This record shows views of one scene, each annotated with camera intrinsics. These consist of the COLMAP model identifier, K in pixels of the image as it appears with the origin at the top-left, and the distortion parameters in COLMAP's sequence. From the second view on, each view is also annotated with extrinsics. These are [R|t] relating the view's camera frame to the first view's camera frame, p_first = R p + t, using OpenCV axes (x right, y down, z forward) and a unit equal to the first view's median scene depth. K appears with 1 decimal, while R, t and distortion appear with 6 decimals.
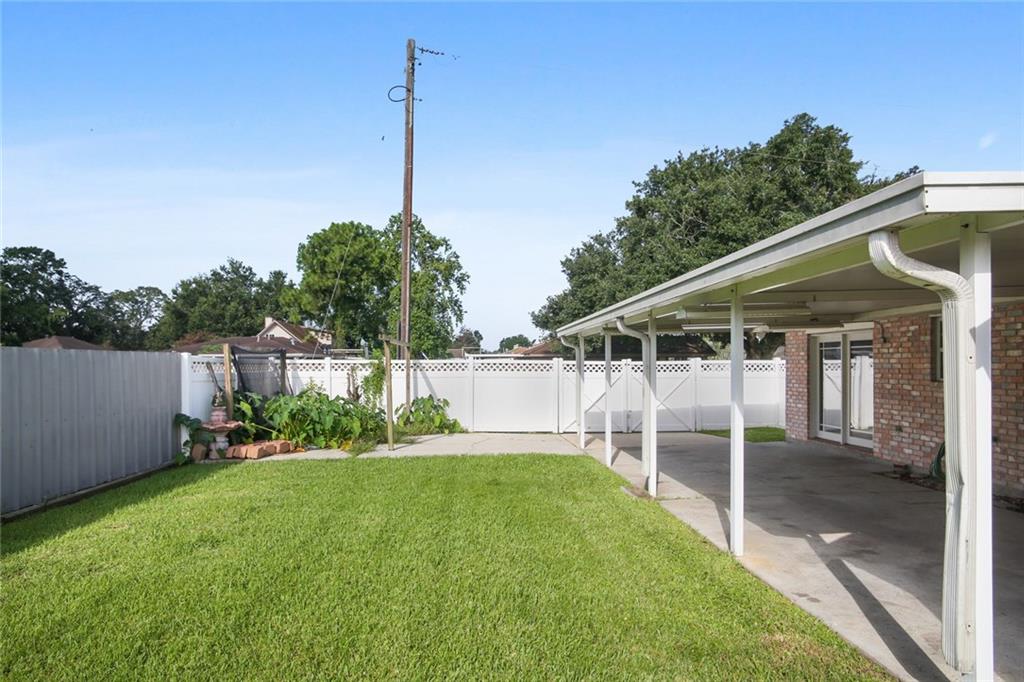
lens RADIAL K [[537.6, 0, 510.0], [0, 537.6, 367.8], [0, 0, 1]] dist [-0.015451, 0.001017]
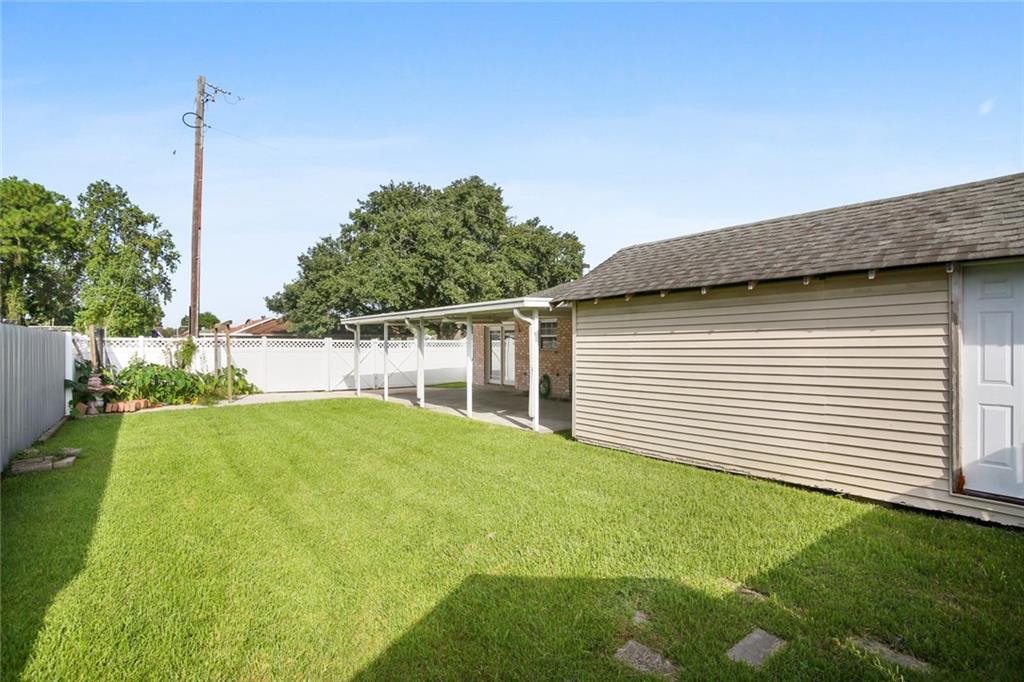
lens RADIAL K [[501.8, 0, 512.0], [0, 501.8, 341.0], [0, 0, 1]] dist [-0.020950, 0.000335]
pose [[0.829958, 0.004824, 0.557805, -0.147080], [0.001709, 0.999936, -0.011190, 0.003362], [-0.557824, 0.010241, 0.829896, -0.216494]]
